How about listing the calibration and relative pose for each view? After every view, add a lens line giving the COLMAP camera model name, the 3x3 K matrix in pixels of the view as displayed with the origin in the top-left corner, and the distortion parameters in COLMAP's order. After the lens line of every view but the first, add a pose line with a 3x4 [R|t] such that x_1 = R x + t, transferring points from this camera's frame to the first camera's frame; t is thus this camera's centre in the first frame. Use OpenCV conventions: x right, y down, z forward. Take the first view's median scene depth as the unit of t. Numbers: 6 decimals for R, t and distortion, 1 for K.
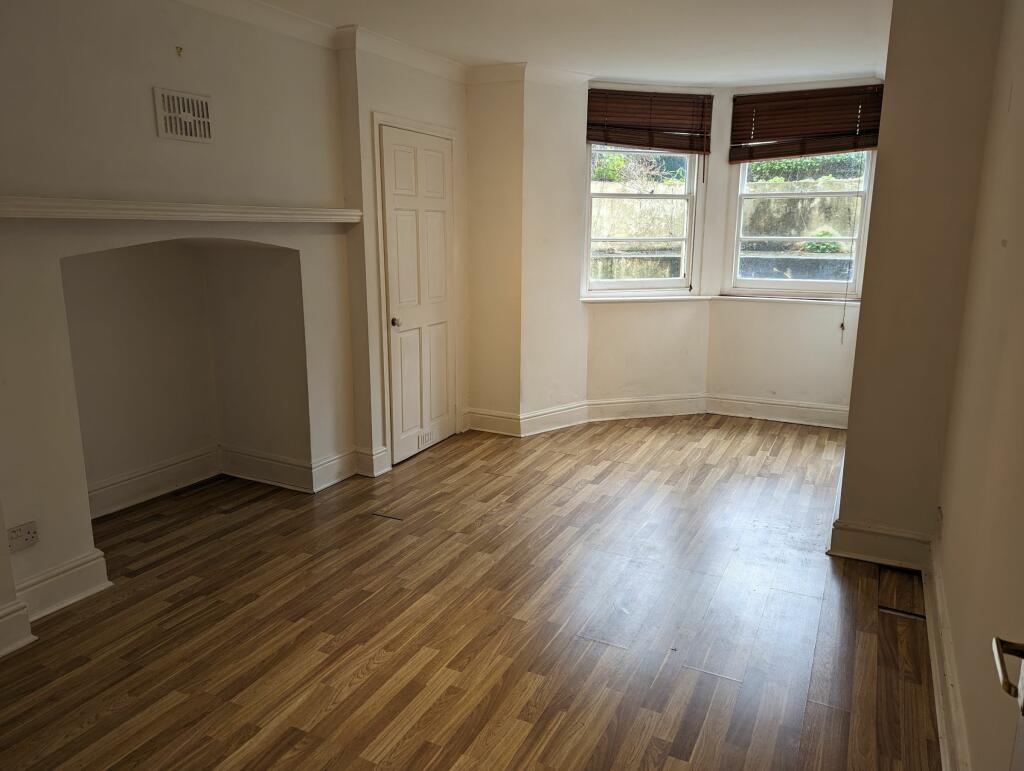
lens RADIAL K [[723.7, 0, 517.0], [0, 723.7, 381.3], [0, 0, 1]] dist [0.060635, -0.012626]
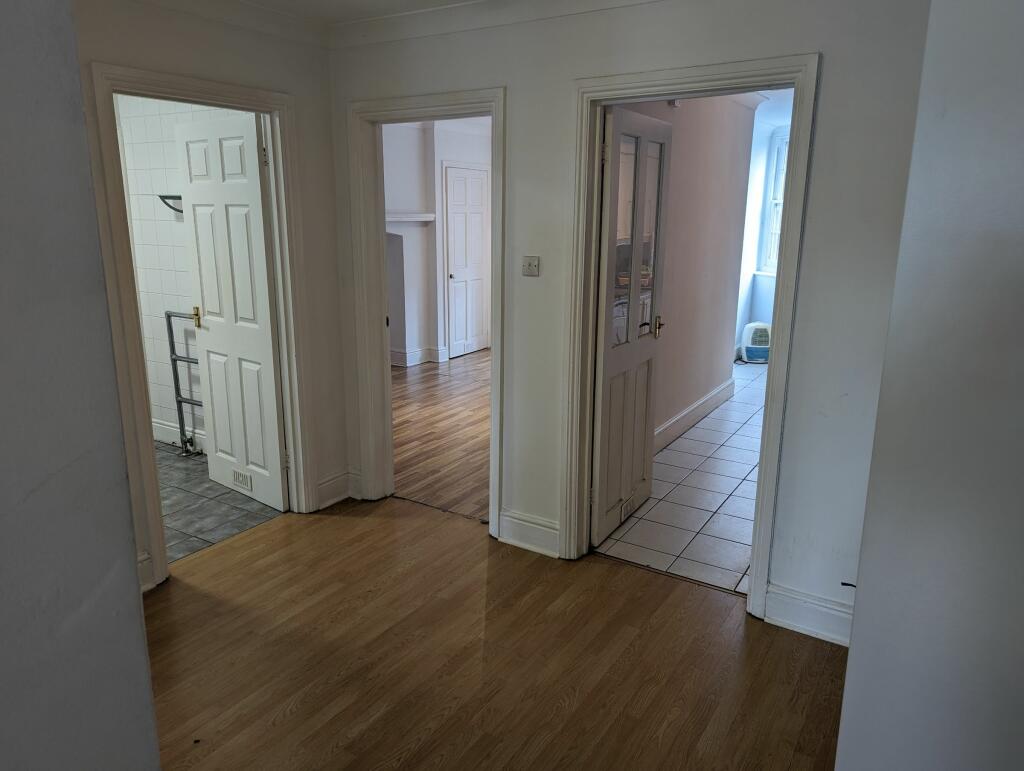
lens RADIAL K [[723.7, 0, 512.9], [0, 723.7, 389.4], [0, 0, 1]] dist [0.060635, -0.012626]
pose [[0.995551, 0.025033, -0.090835, 0.169226], [-0.022481, 0.999326, 0.029005, 0.159005], [0.091500, -0.026834, 0.995444, -0.867353]]
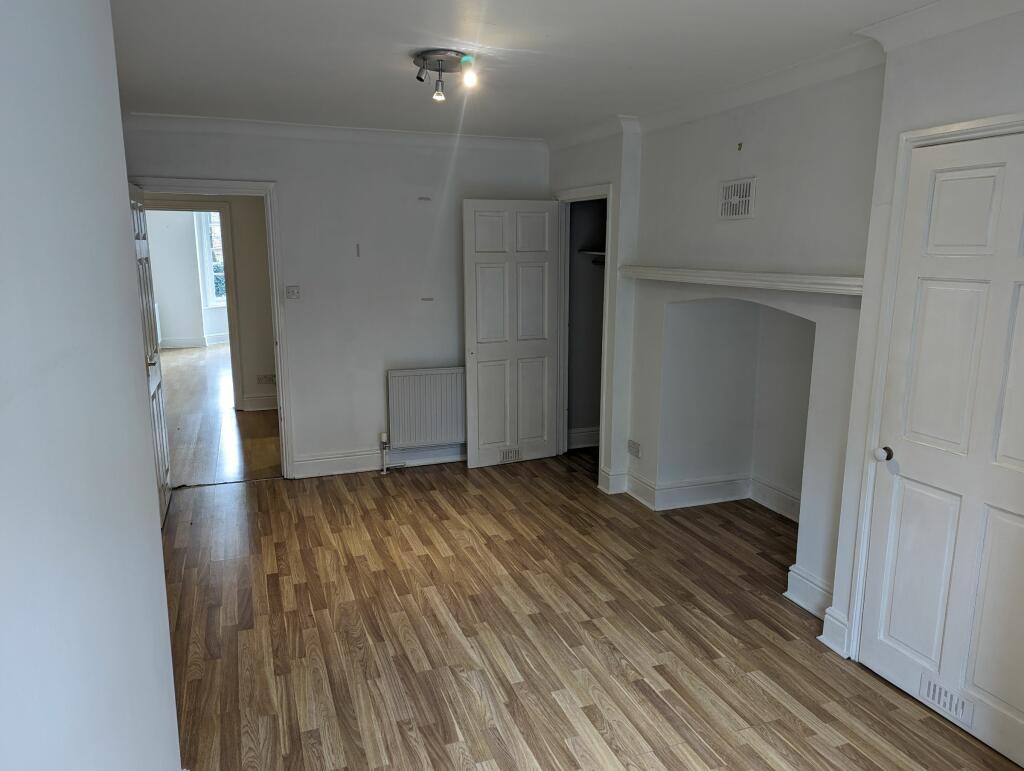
lens RADIAL K [[723.7, 0, 515.4], [0, 723.7, 386.4], [0, 0, 1]] dist [0.060635, -0.012626]
pose [[-0.683195, 0.130479, -0.718485, 0.568970], [-0.160262, 0.933129, 0.321849, -0.328132], [0.712433, 0.335031, -0.616598, 1.295070]]
